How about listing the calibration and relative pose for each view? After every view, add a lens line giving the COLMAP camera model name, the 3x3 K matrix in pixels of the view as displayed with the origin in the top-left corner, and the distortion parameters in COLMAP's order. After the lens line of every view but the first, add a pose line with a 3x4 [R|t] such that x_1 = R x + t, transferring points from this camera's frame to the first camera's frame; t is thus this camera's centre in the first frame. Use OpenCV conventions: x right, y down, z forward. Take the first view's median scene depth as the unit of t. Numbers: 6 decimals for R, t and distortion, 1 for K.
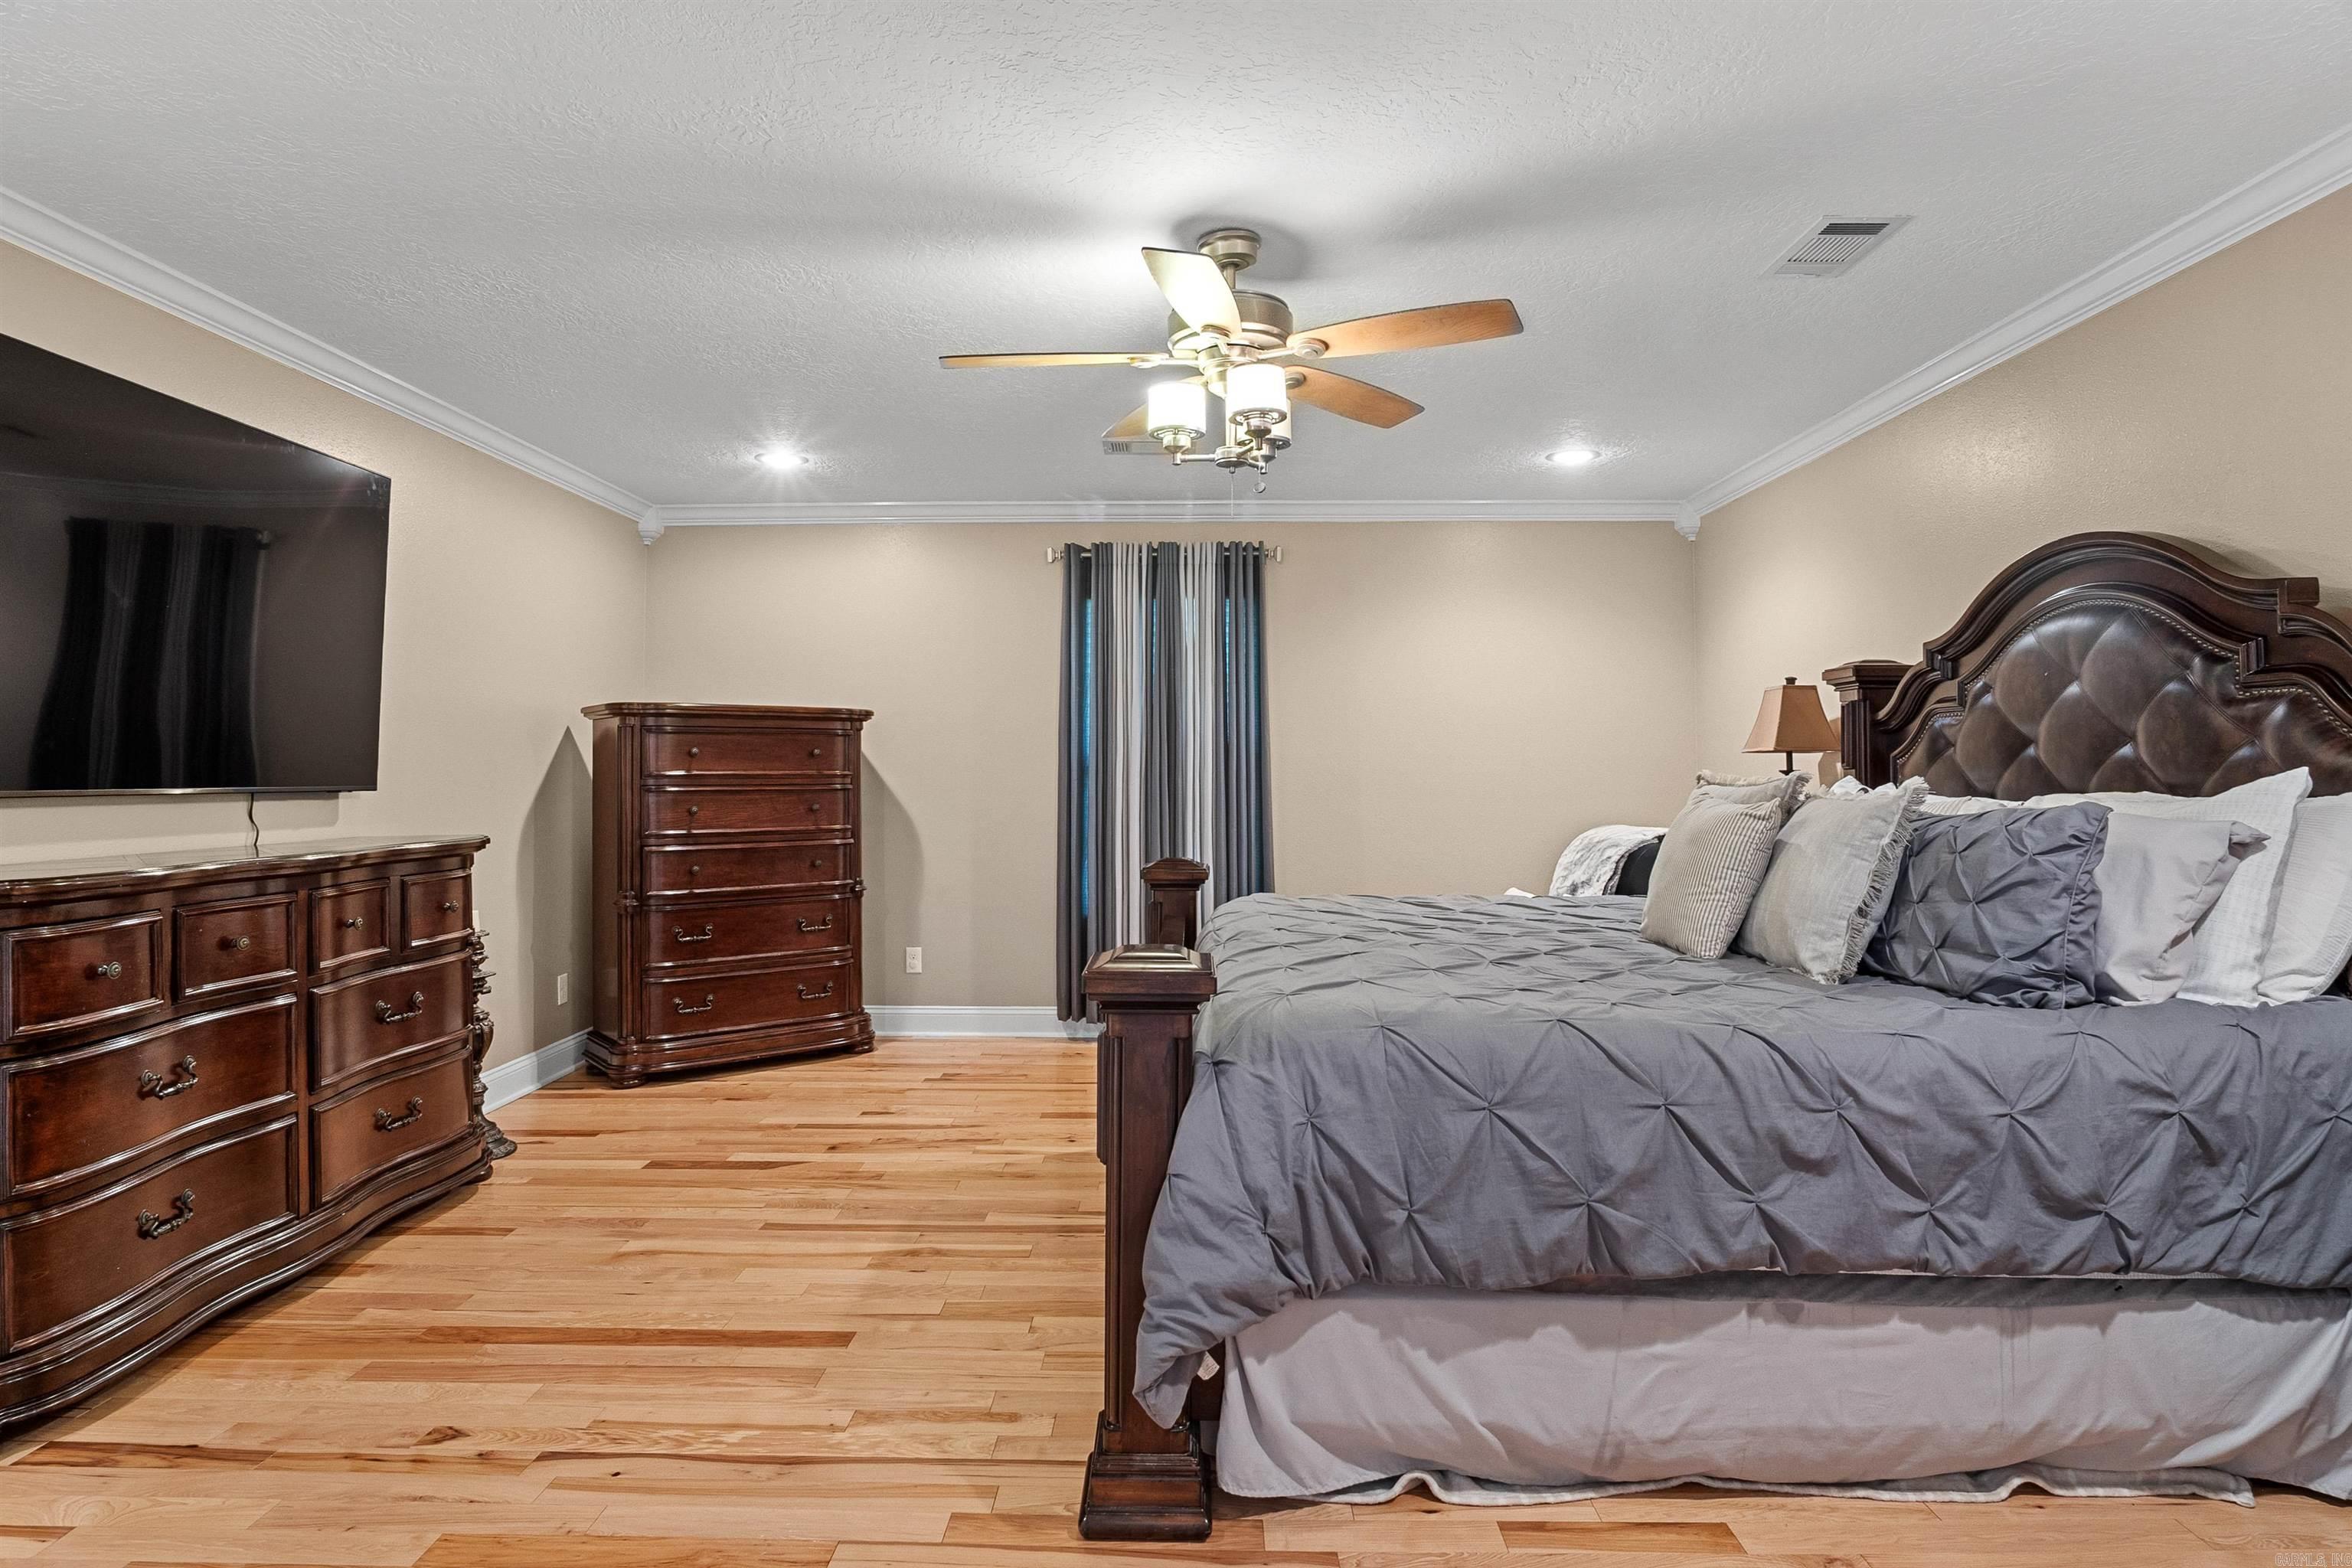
lens RADIAL K [[1264.6, 0, 1170.3], [0, 1264.6, 763.2], [0, 0, 1]] dist [-0.025142, 0.006696]
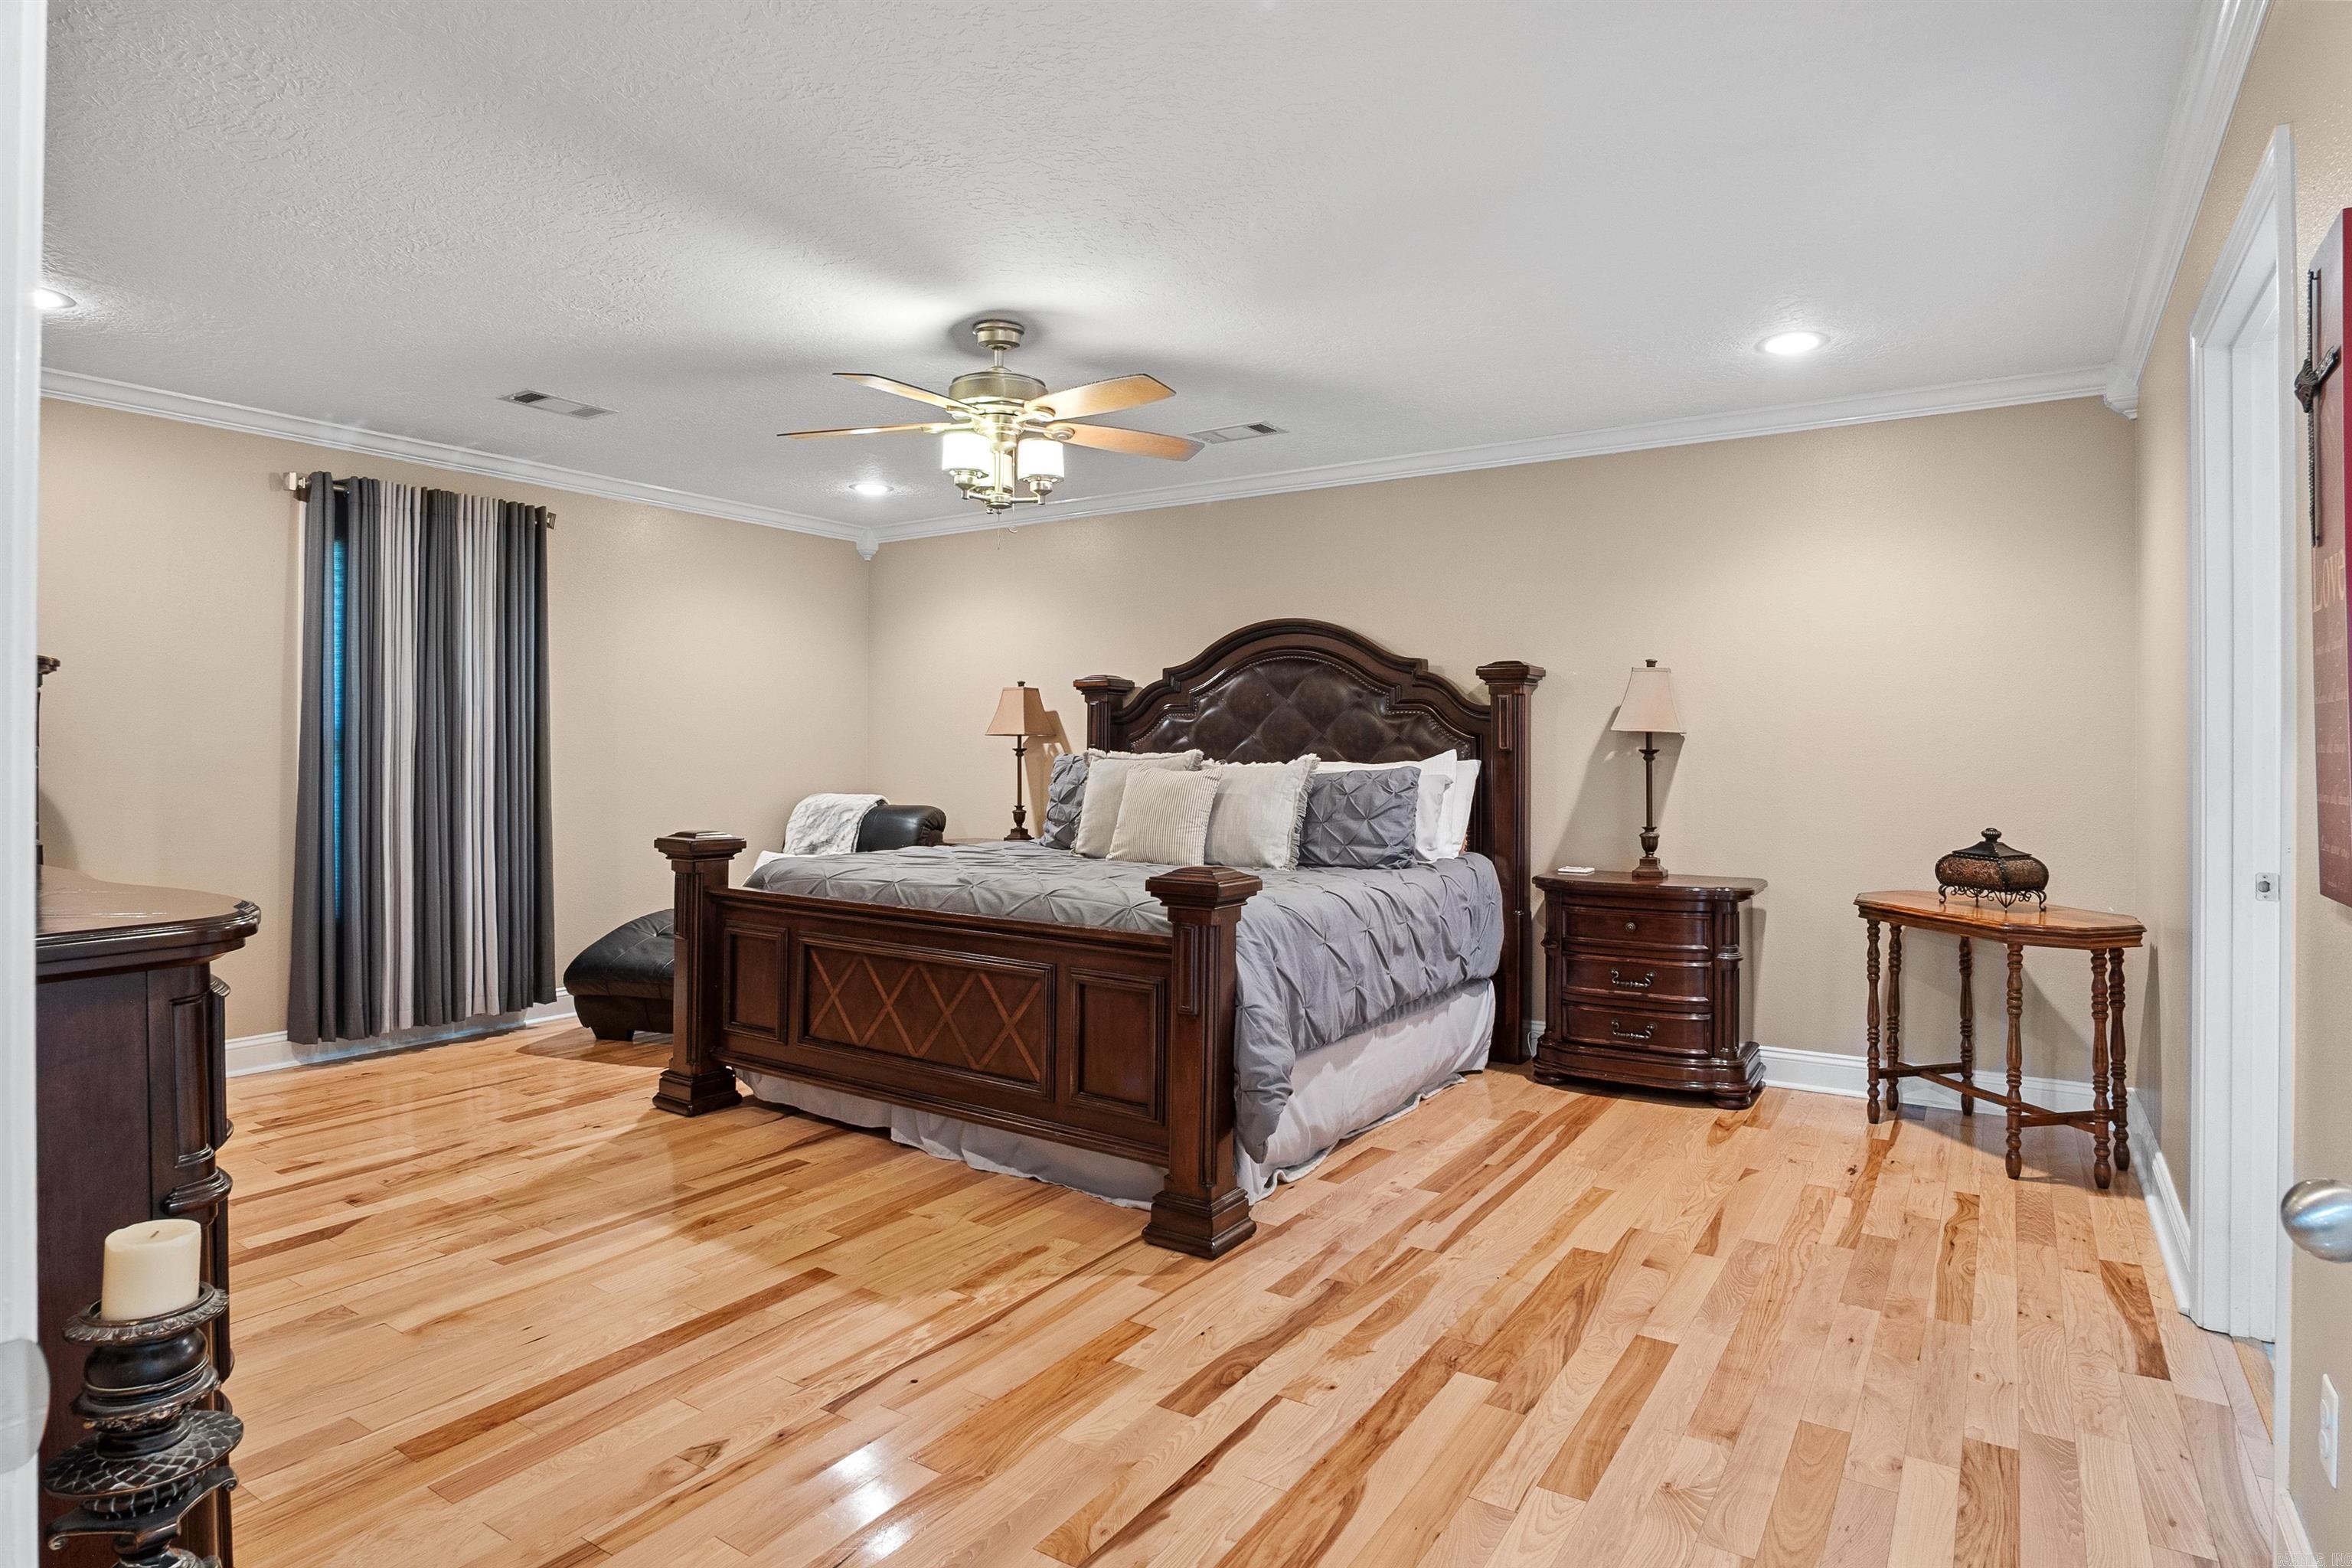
lens RADIAL K [[1264.6, 0, 1167.2], [0, 1264.6, 772.3], [0, 0, 1]] dist [-0.025142, 0.006696]
pose [[0.544535, -0.010516, 0.838672, -1.060390], [-0.011780, 0.999727, 0.020184, 0.003297], [-0.838655, -0.020870, 0.544263, 0.183782]]
